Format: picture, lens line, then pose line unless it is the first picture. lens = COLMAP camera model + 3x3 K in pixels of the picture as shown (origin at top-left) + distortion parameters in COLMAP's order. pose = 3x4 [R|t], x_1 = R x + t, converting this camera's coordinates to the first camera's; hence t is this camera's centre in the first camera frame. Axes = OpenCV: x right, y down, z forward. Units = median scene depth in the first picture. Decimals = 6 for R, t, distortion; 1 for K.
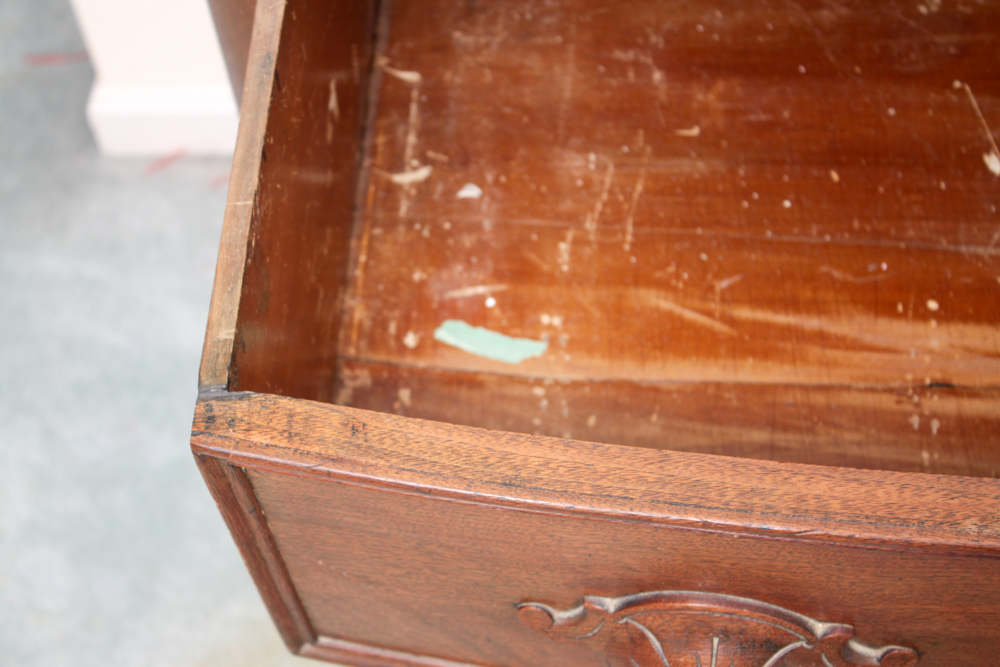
lens RADIAL K [[2075.2, 0, 500.0], [0, 2075.2, 333.5], [0, 0, 1]] dist [0.029075, 0.120480]
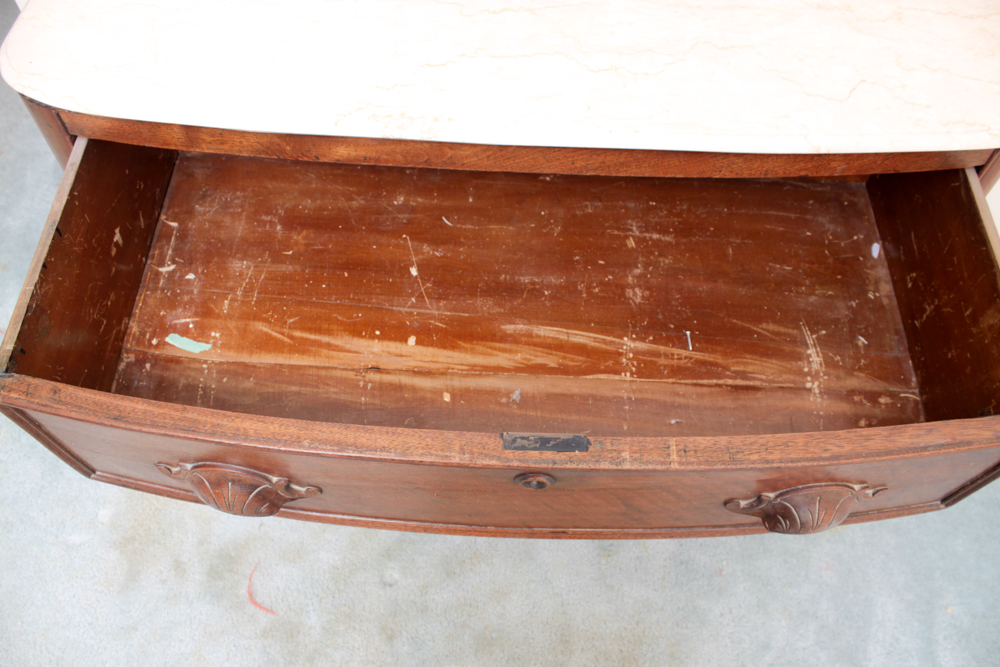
lens RADIAL K [[851.8, 0, 500.0], [0, 851.8, 333.5], [0, 0, 1]] dist [-0.096483, 0.008888]
pose [[0.995245, 0.024490, 0.094271, 0.248210], [-0.027590, 0.999116, 0.031723, -0.045399], [-0.093410, -0.034173, 0.995041, 0.040828]]
